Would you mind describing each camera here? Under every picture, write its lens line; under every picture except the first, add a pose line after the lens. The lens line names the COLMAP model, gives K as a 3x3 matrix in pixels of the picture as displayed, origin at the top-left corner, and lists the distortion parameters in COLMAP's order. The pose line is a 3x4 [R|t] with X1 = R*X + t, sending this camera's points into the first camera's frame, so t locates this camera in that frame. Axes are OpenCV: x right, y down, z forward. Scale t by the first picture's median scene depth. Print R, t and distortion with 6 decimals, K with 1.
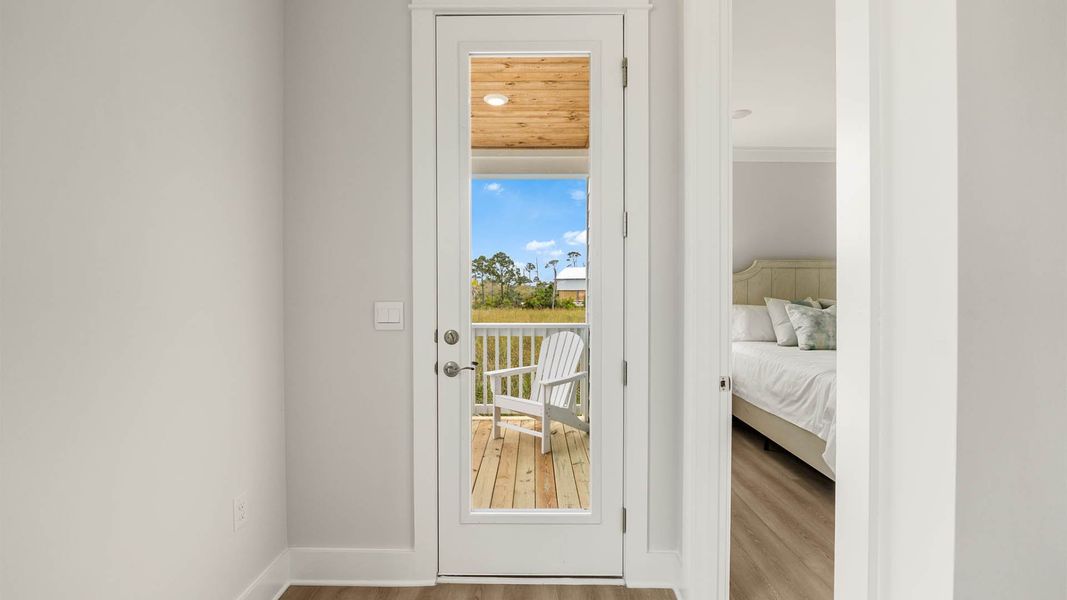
lens RADIAL K [[448.3, 0, 533.5], [0, 448.3, 287.0], [0, 0, 1]] dist [-0.014018, -0.000230]
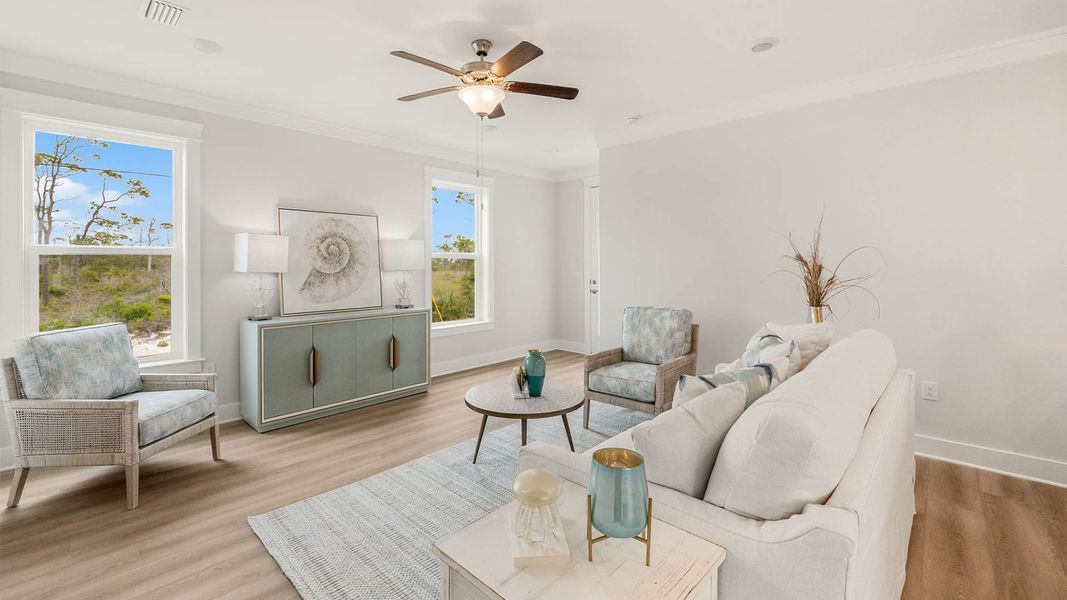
lens RADIAL K [[445.5, 0, 533.2], [0, 445.5, 265.8], [0, 0, 1]] dist [-0.001516, -0.000147]
pose [[0.740531, 0.000801, -0.672022, 0.772364], [0.007368, 0.999929, 0.009312, -0.019176], [0.671982, -0.011847, 0.740472, -0.794458]]
